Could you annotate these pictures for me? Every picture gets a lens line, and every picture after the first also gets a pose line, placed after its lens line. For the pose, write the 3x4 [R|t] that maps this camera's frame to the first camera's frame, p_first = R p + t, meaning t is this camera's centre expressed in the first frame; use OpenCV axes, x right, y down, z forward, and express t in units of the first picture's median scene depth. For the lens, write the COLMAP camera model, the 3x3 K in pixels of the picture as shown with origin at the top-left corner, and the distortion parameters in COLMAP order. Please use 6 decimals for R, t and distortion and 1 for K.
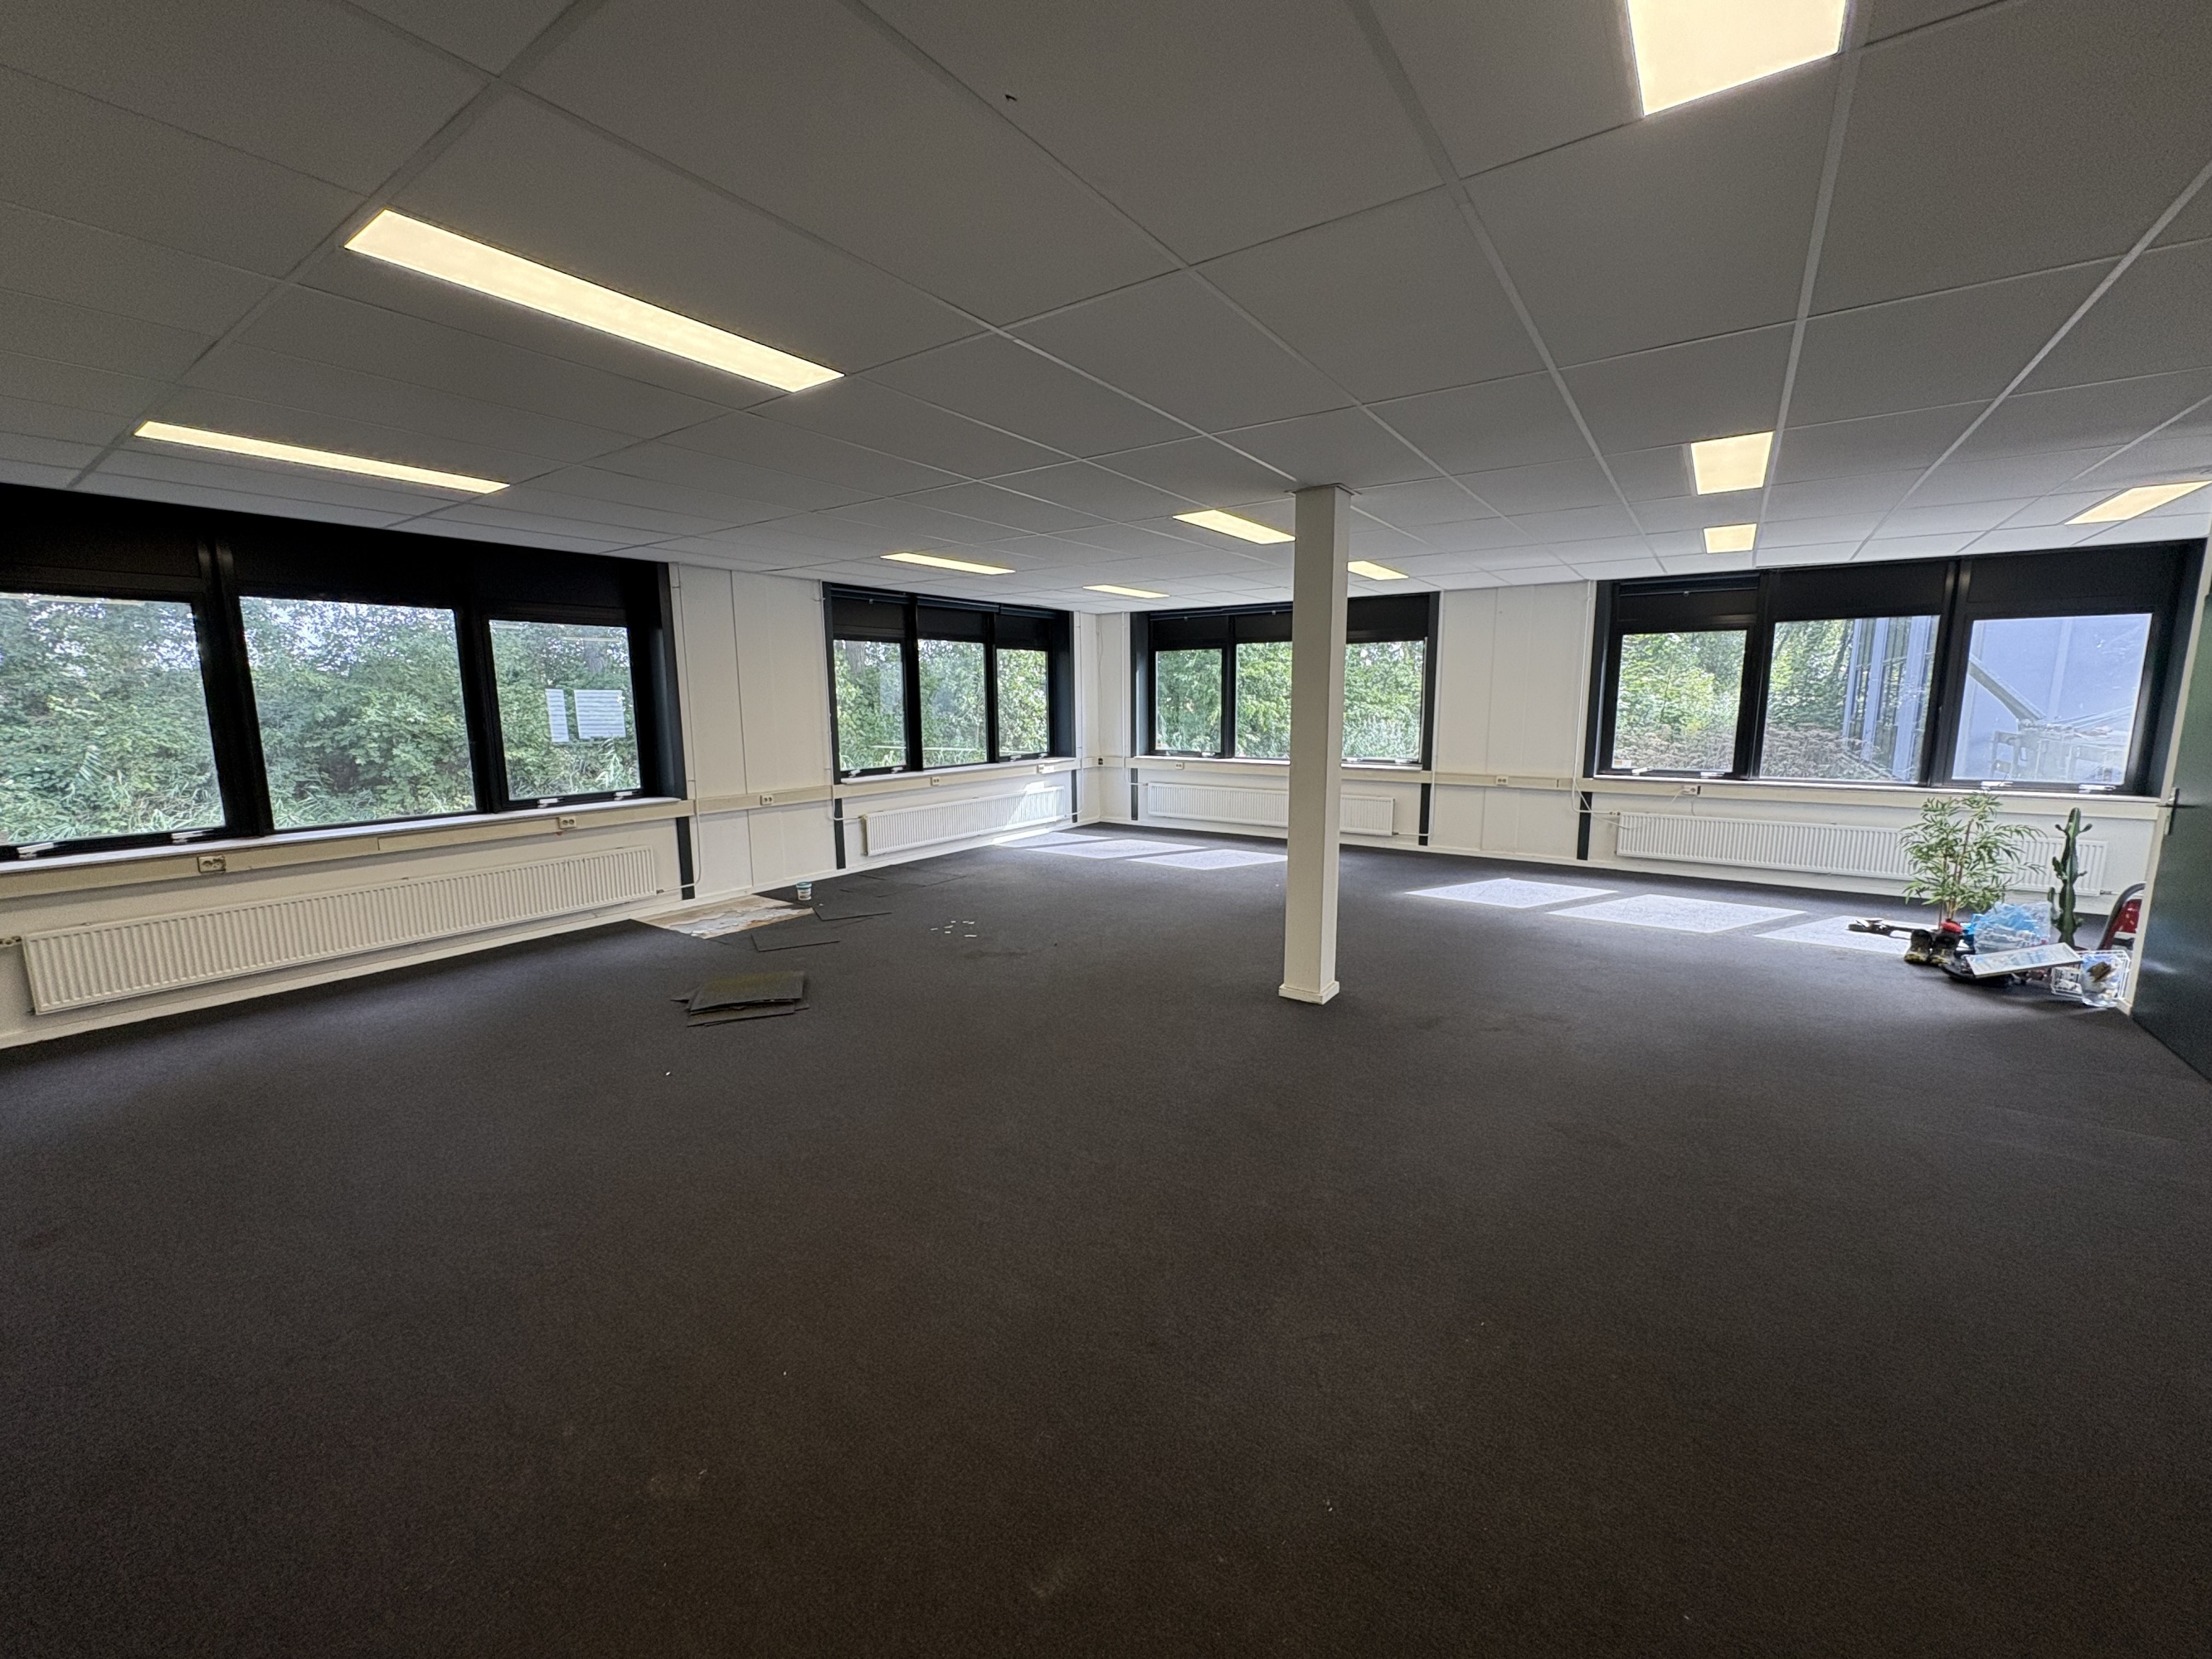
lens RADIAL K [[879.6, 0, 1106.0], [0, 879.6, 829.5], [0, 0, 1]] dist [0.000662, 0.000176]
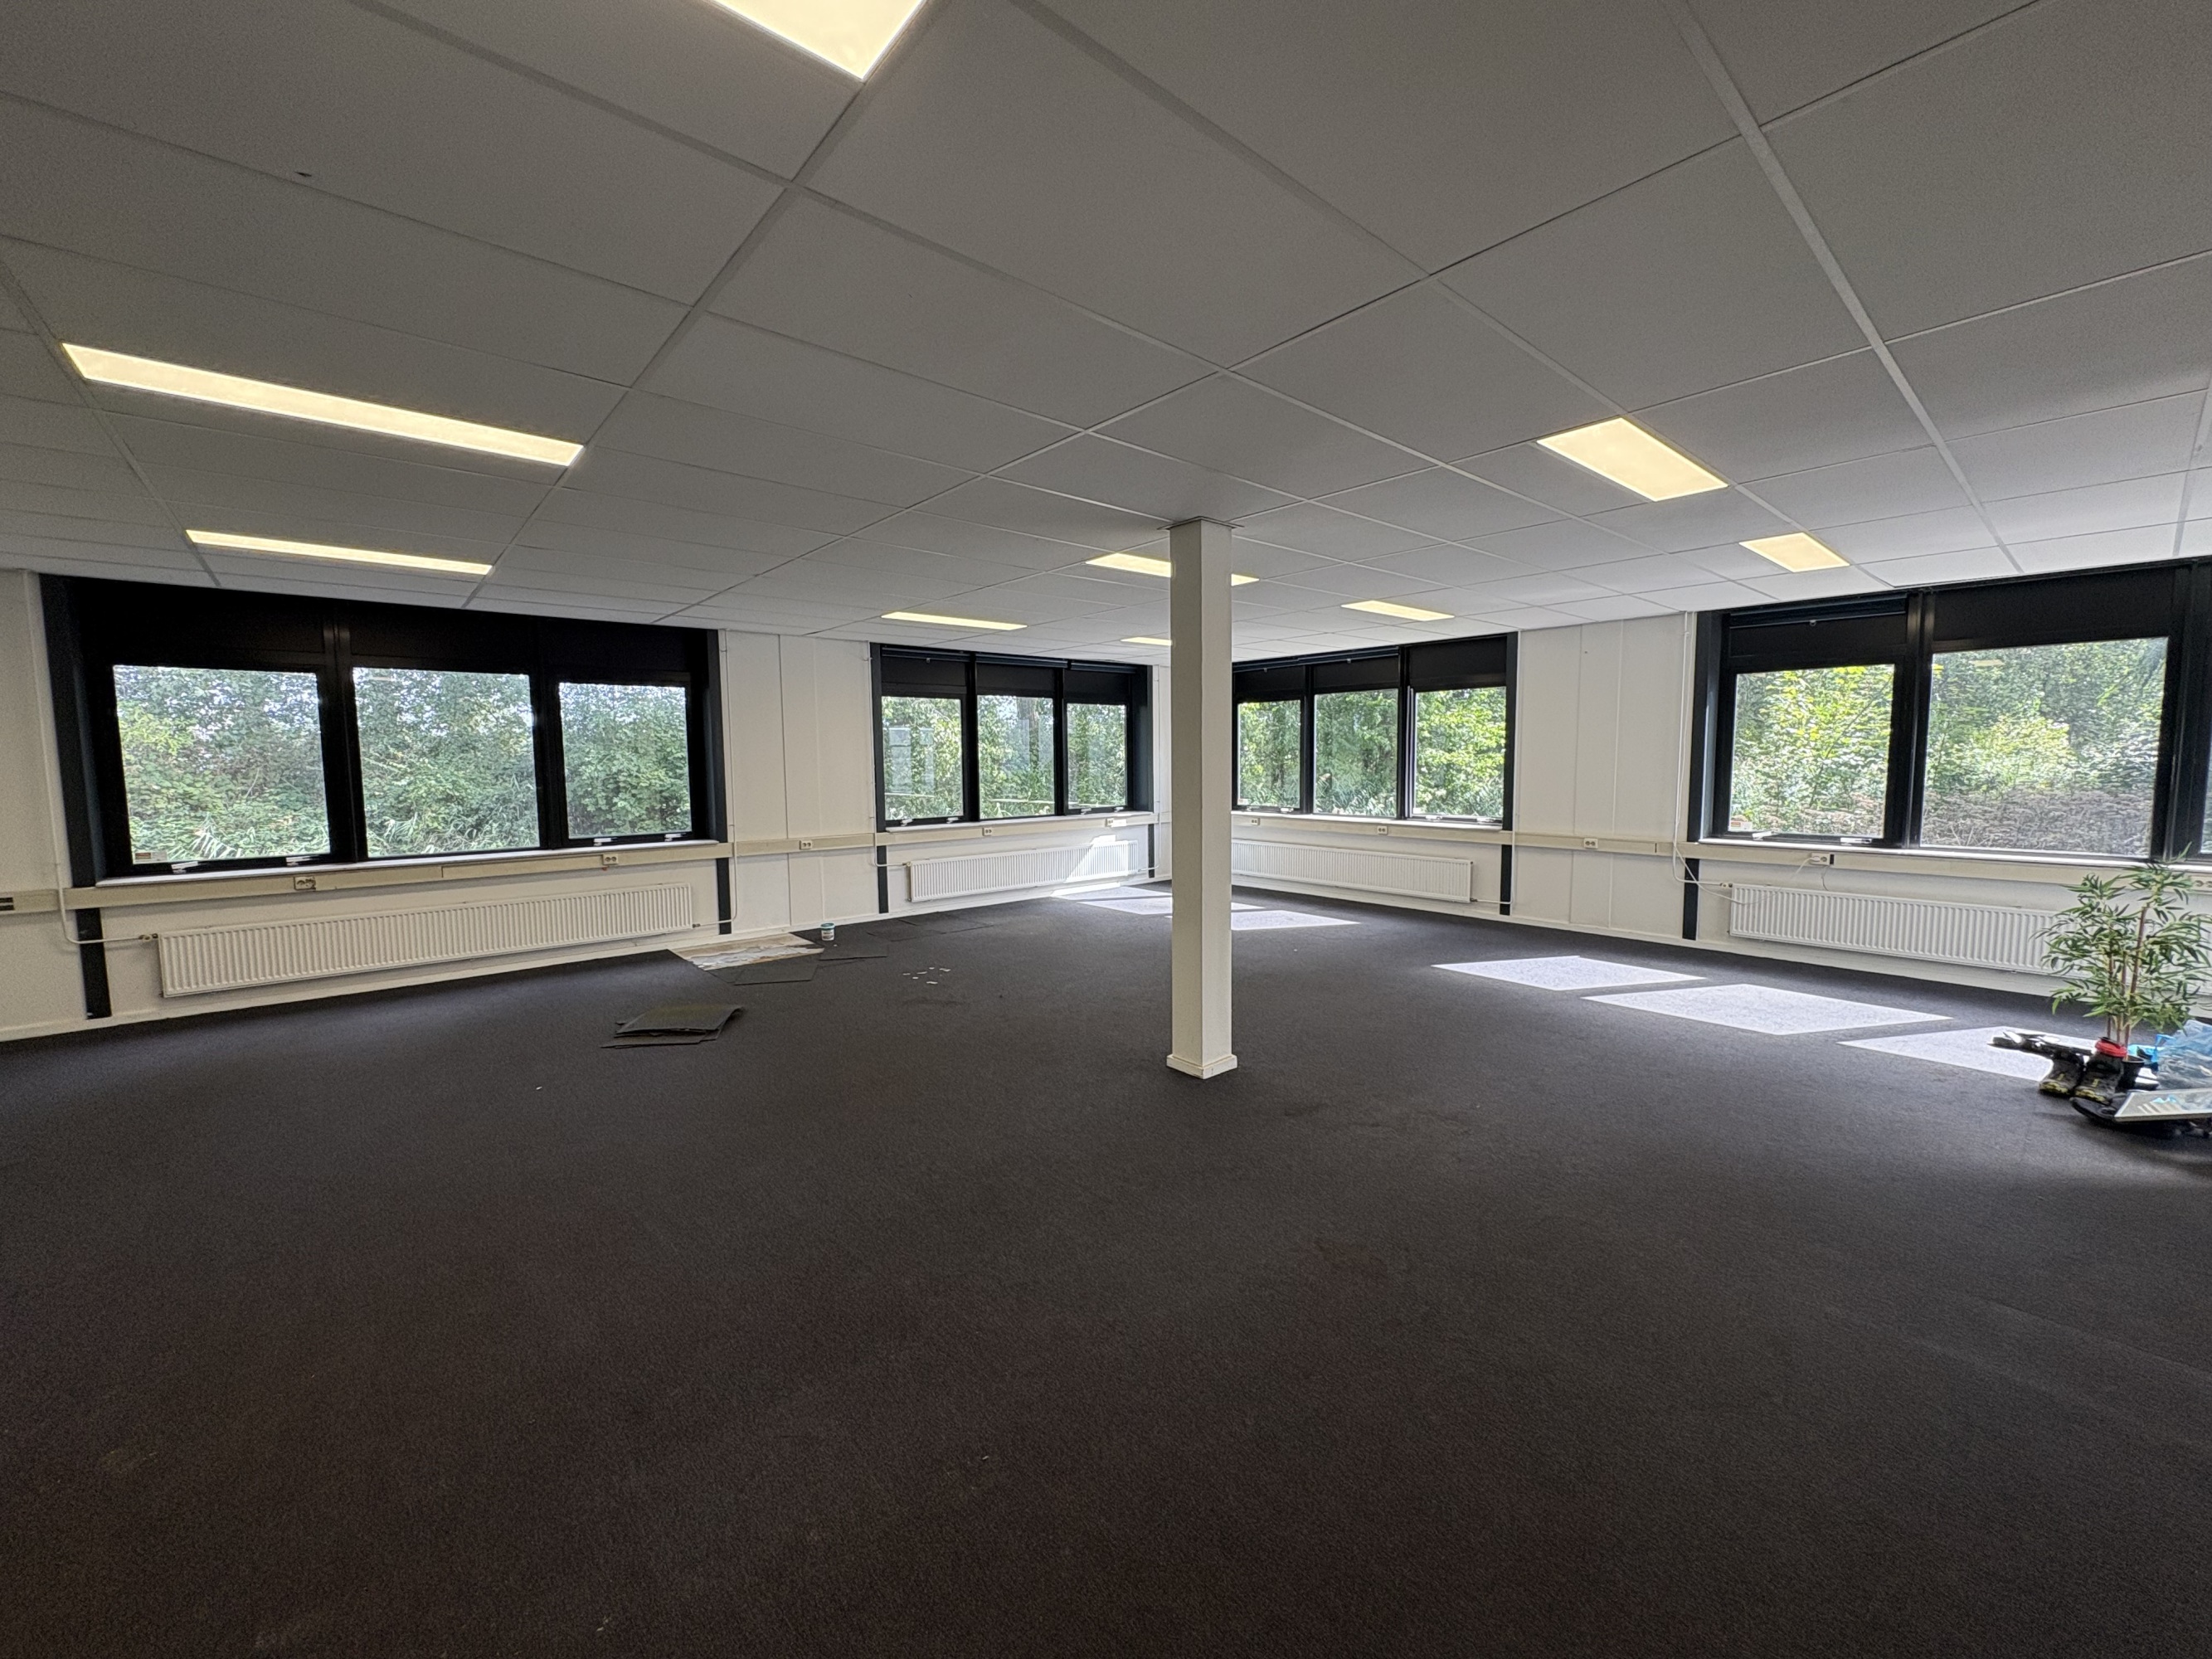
lens RADIAL K [[879.6, 0, 1106.0], [0, 879.6, 829.5], [0, 0, 1]] dist [0.000662, 0.000176]
pose [[0.969864, 0.018686, -0.242930, 0.232557], [-0.034611, 0.997510, -0.061455, 0.000893], [0.241176, 0.068011, 0.968095, 0.051039]]
